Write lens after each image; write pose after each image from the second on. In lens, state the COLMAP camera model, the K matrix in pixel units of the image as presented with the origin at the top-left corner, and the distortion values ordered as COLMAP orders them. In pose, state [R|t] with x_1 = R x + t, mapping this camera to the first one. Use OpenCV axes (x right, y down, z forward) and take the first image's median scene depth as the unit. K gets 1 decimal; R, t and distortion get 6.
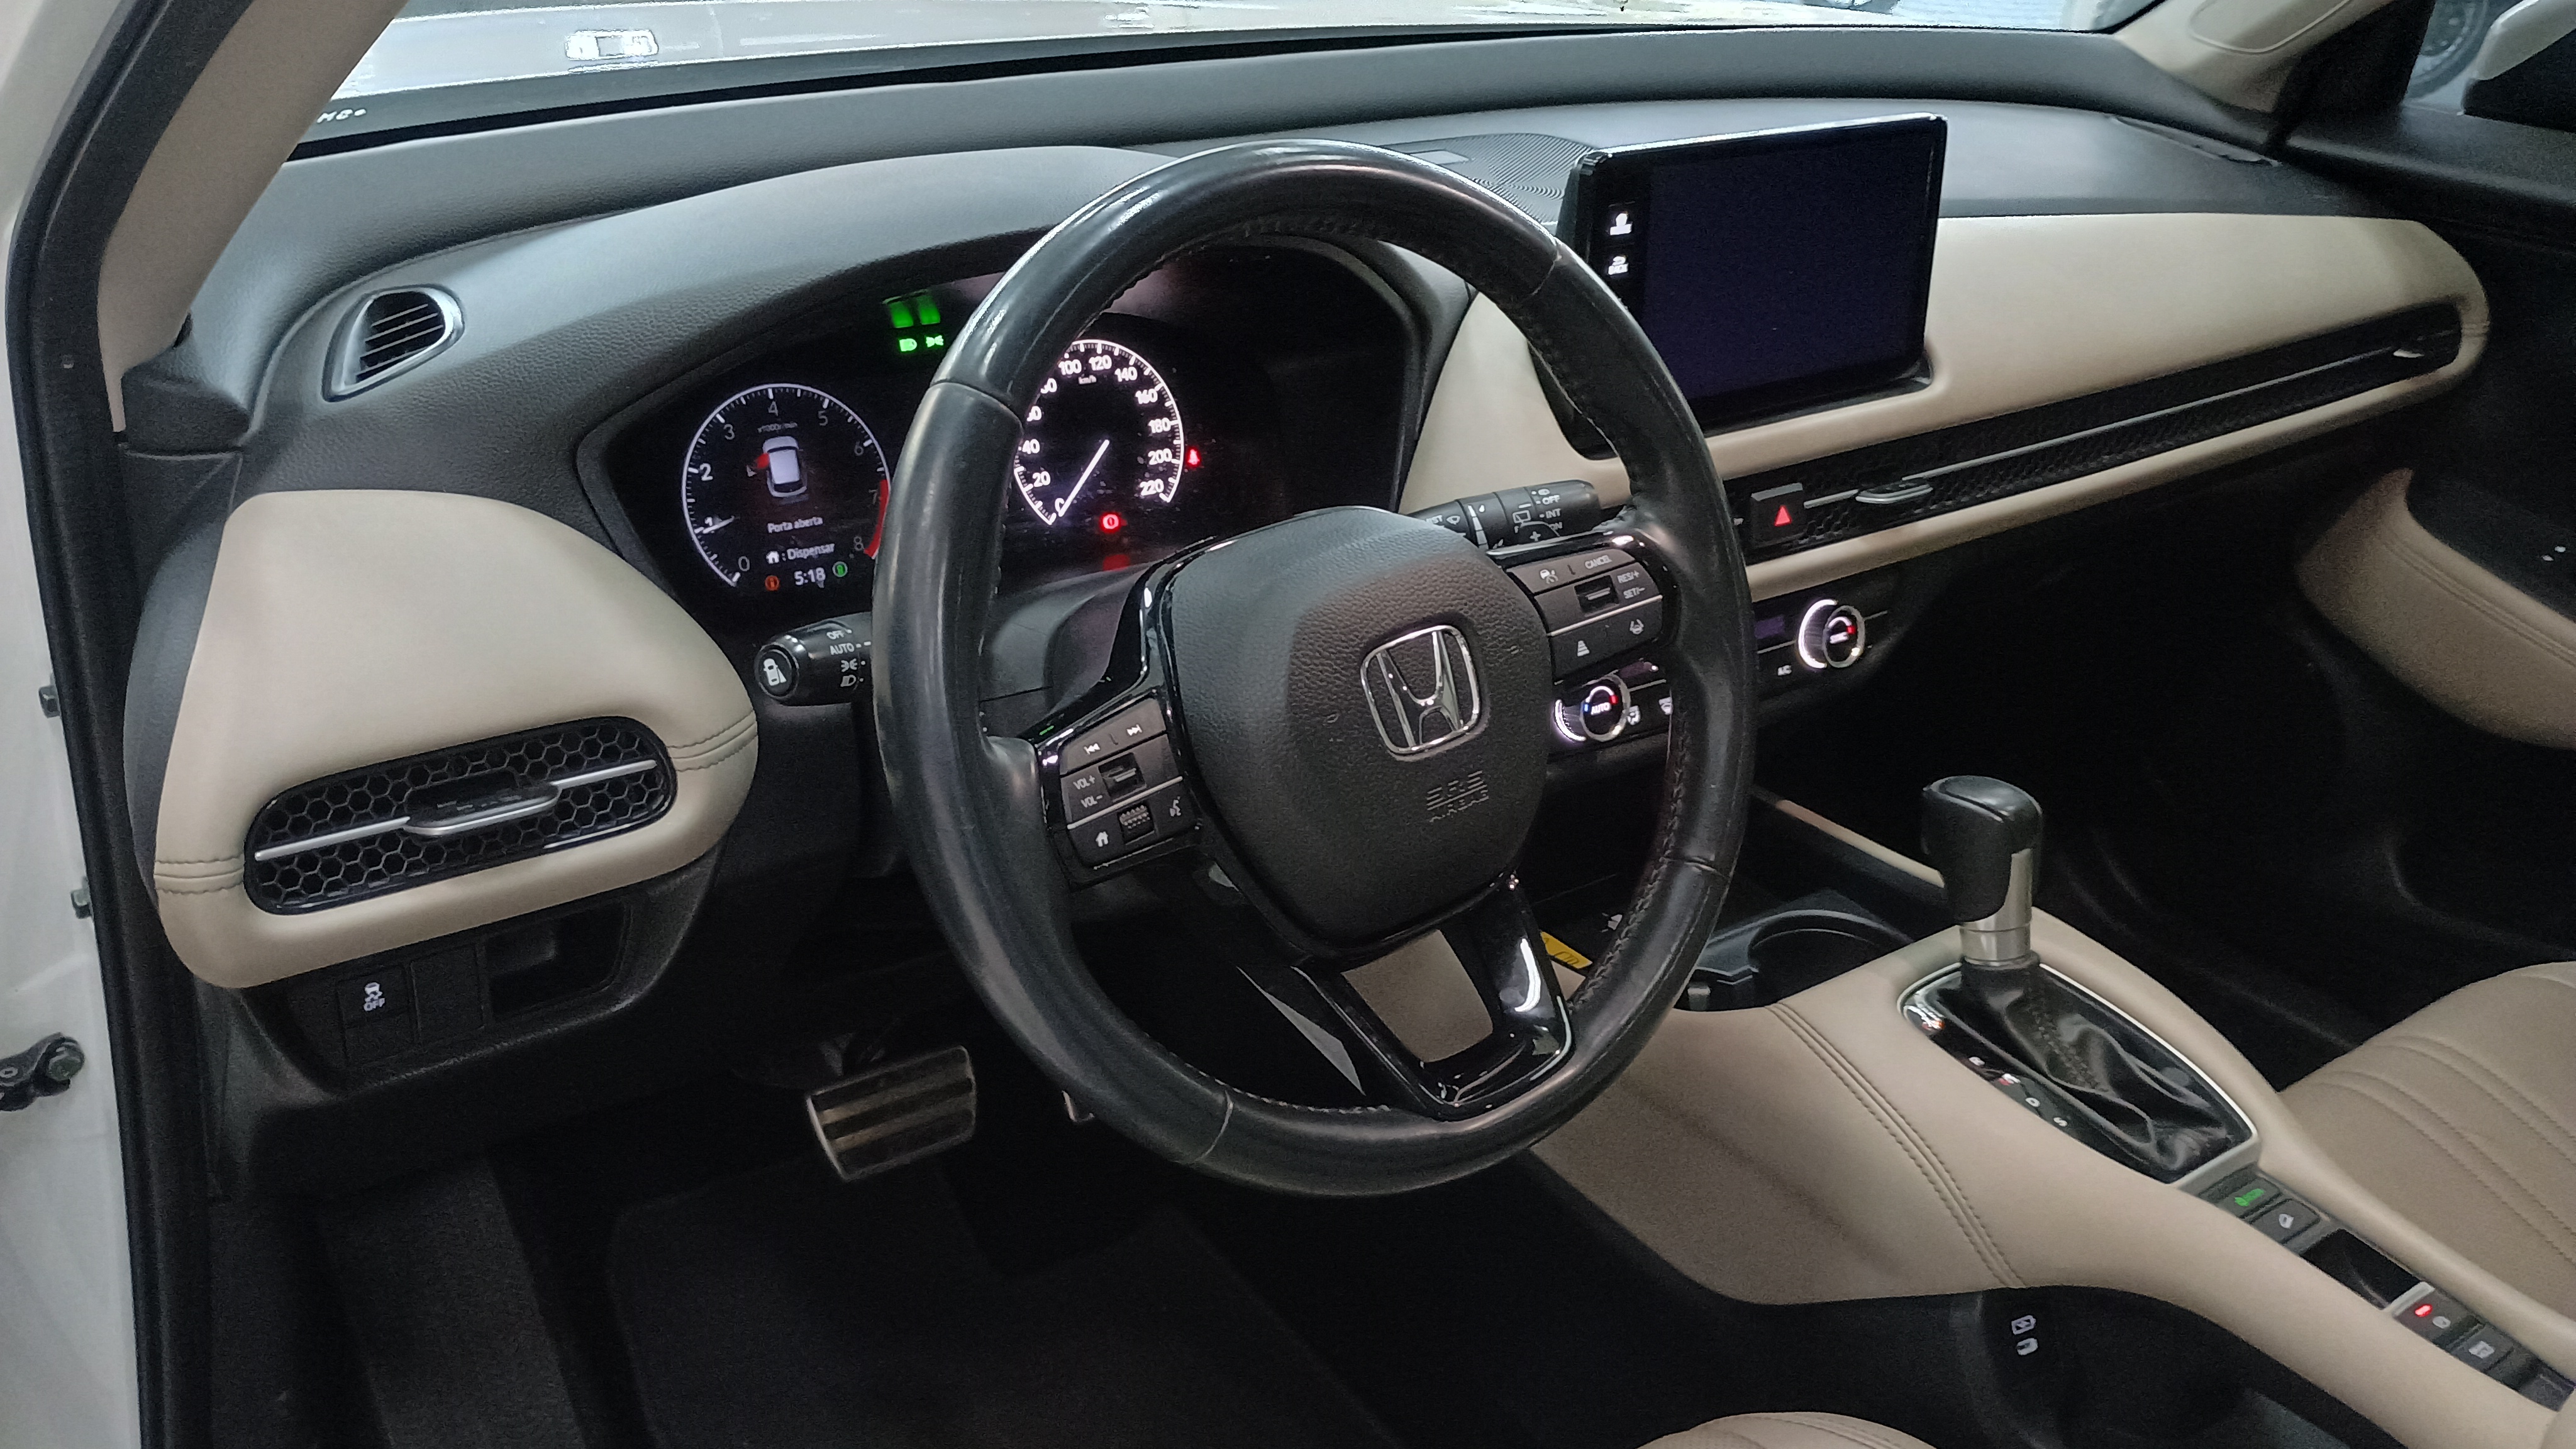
lens RADIAL K [[2085.5, 0, 1278.8], [0, 2085.5, 745.4], [0, 0, 1]] dist [0.041927, -0.040566]
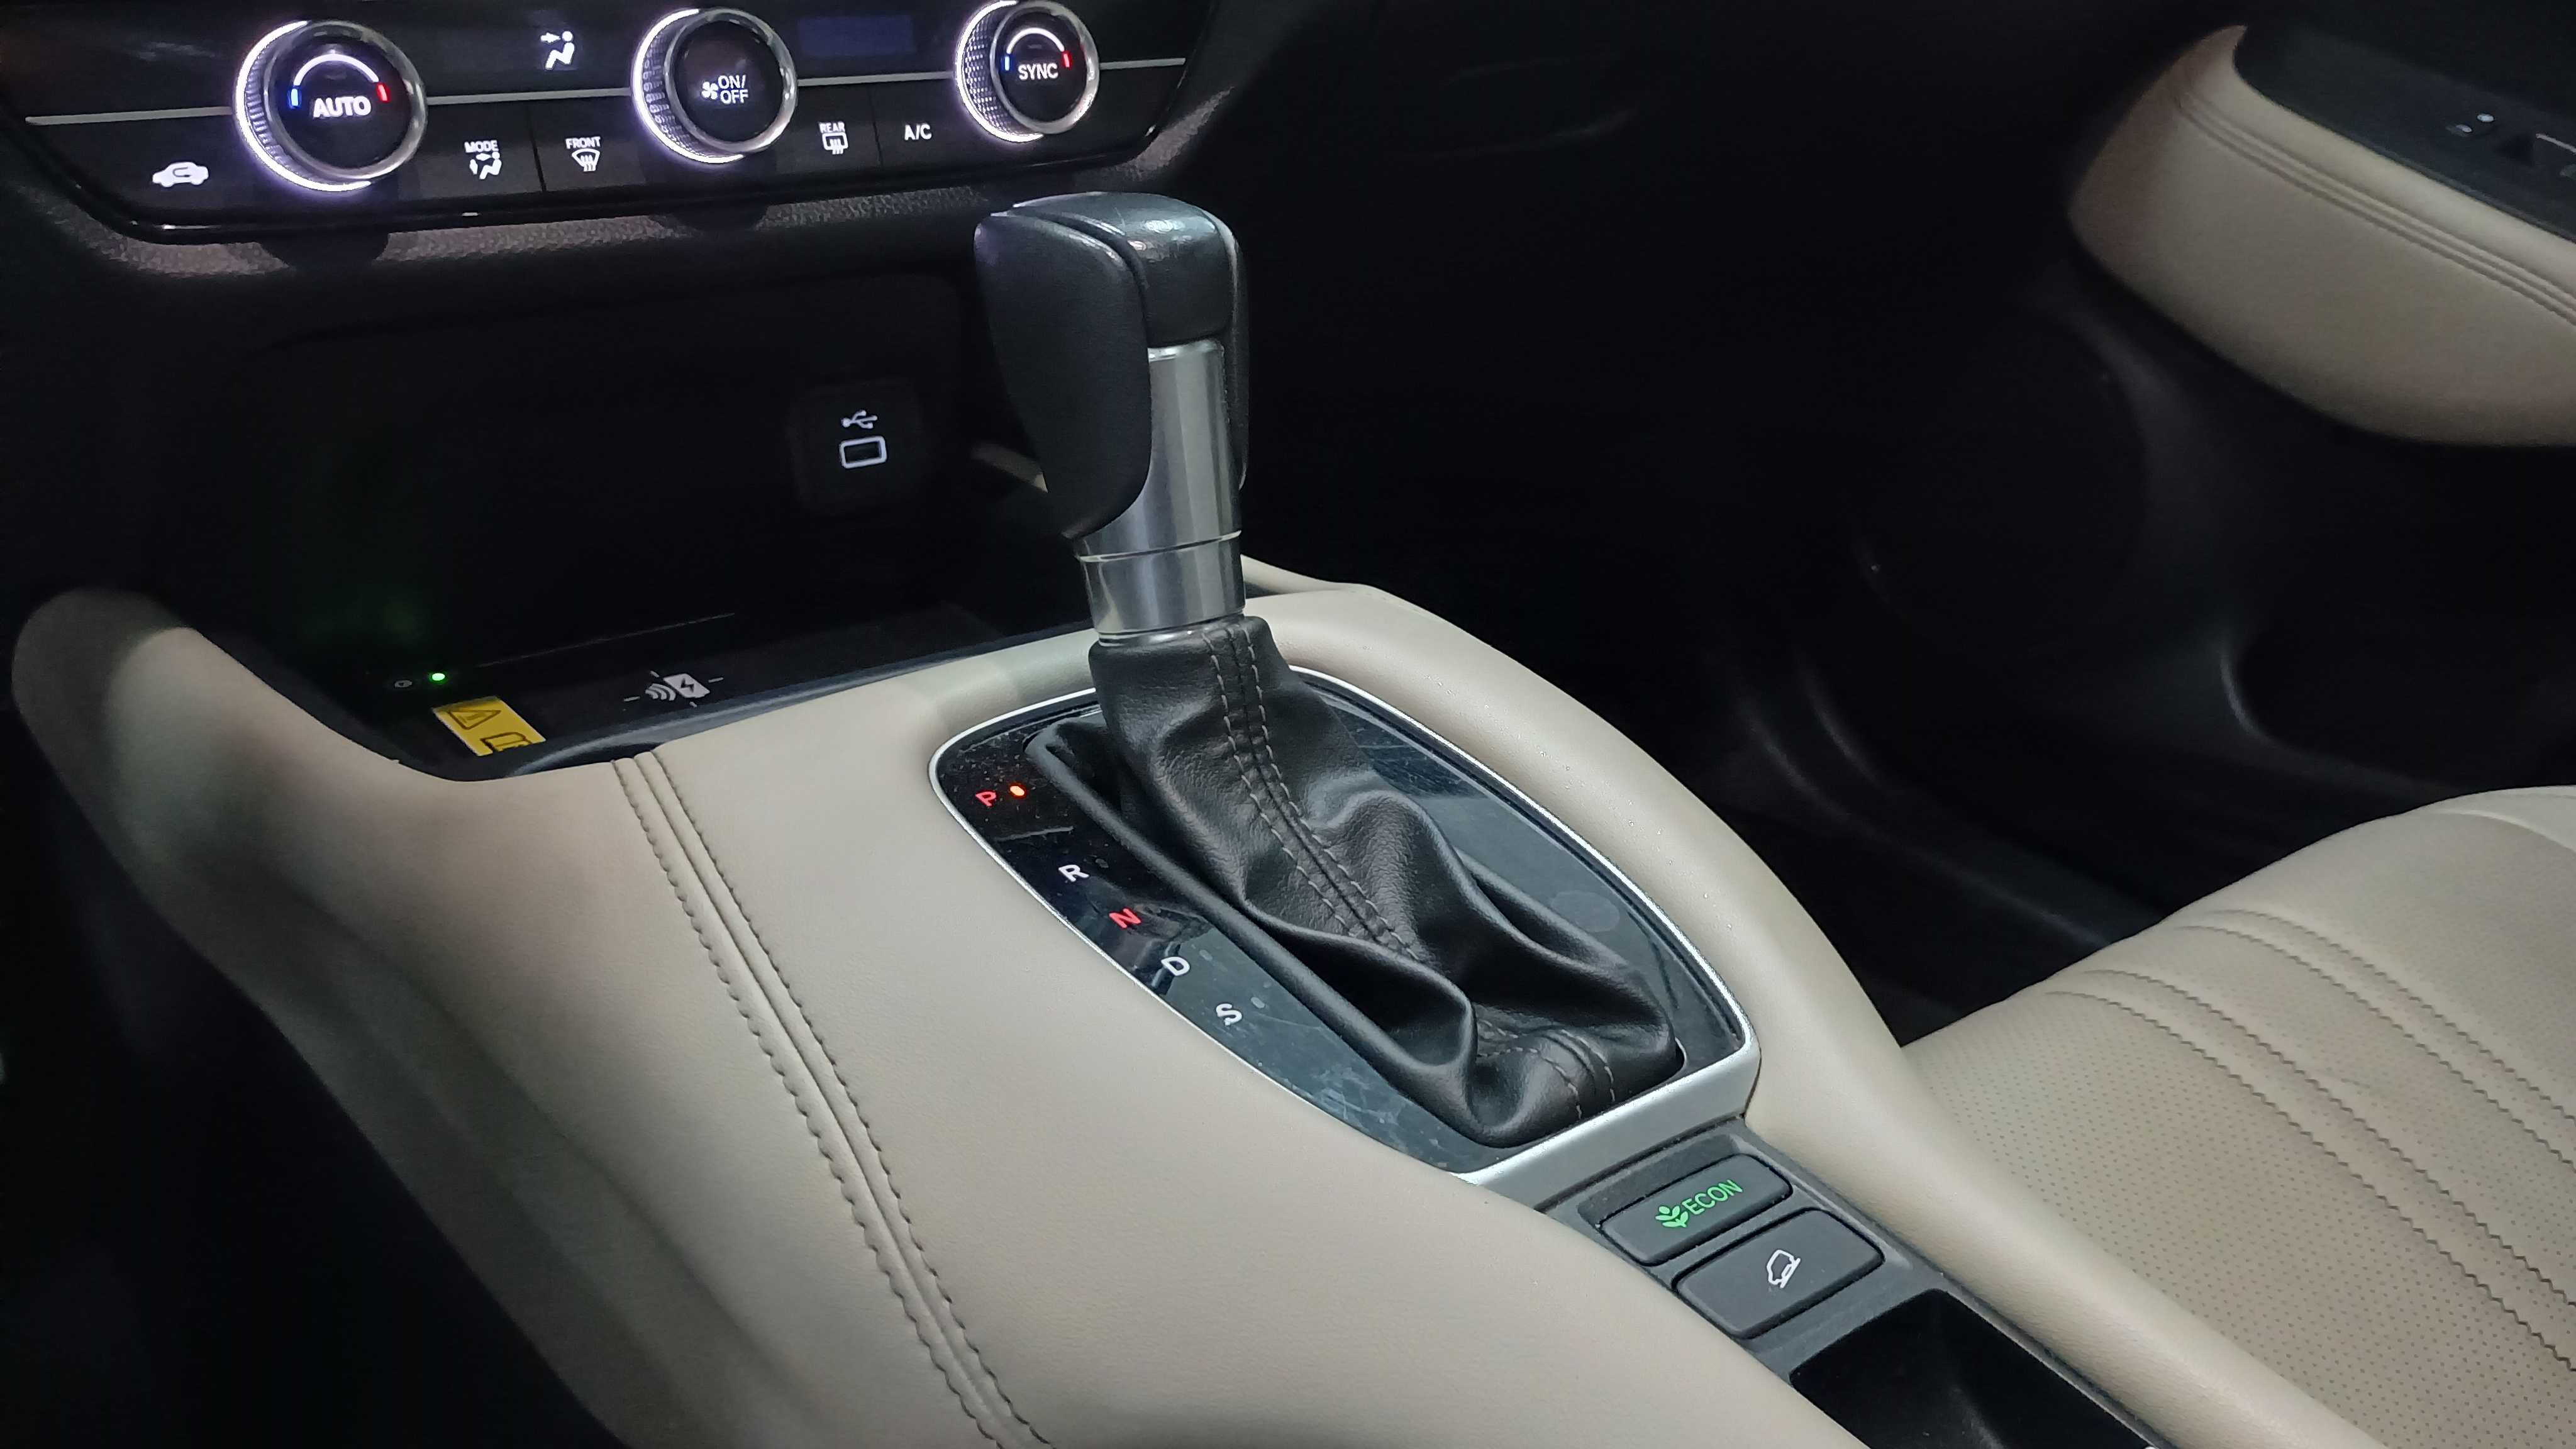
lens RADIAL K [[2085.5, 0, 1223.4], [0, 2085.5, 726.3], [0, 0, 1]] dist [0.041927, -0.040566]
pose [[0.999918, -0.006748, 0.010870, 0.357420], [0.006968, 0.999770, -0.020303, 0.131380], [-0.010731, 0.020377, 0.999735, 0.603021]]
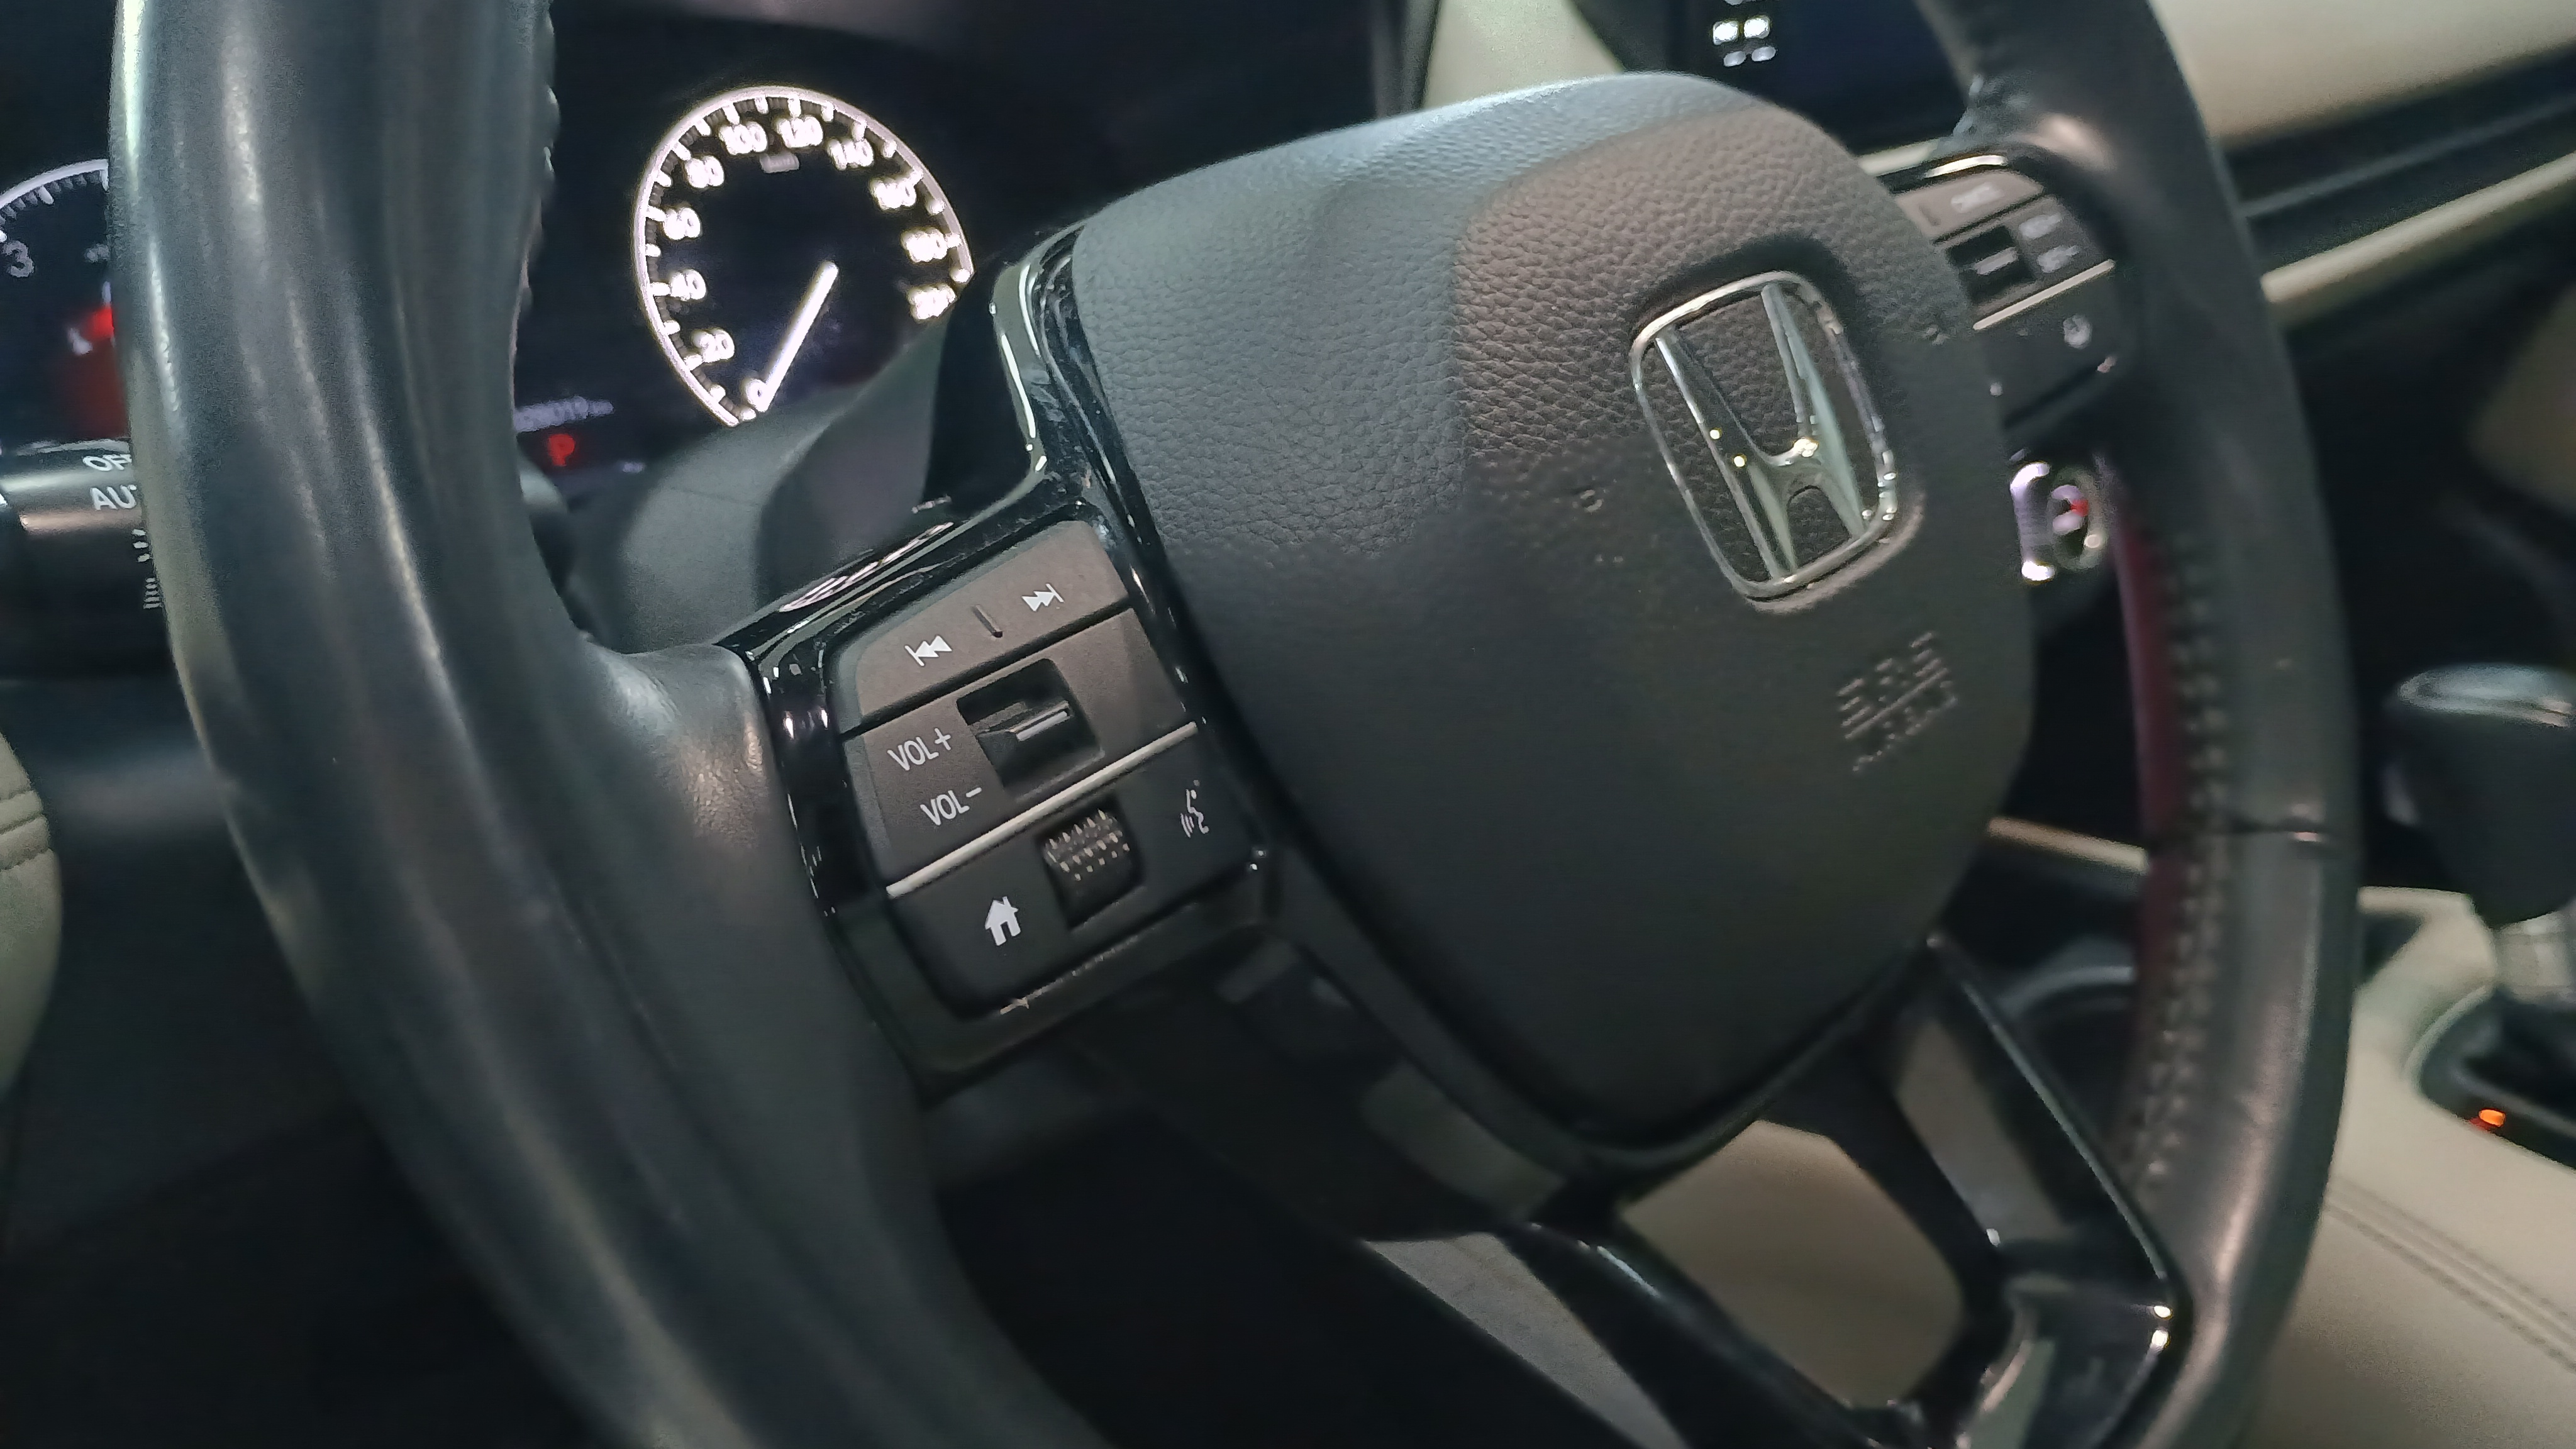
lens RADIAL K [[2245.7, 0, 1285.3], [0, 2245.7, 723.0], [0, 0, 1]] dist [-0.003545, 0.020283]
pose [[0.983390, -0.138873, 0.116870, -0.052369], [0.149232, 0.985134, -0.085091, 0.033911], [-0.103316, 0.101119, 0.989495, 0.441350]]
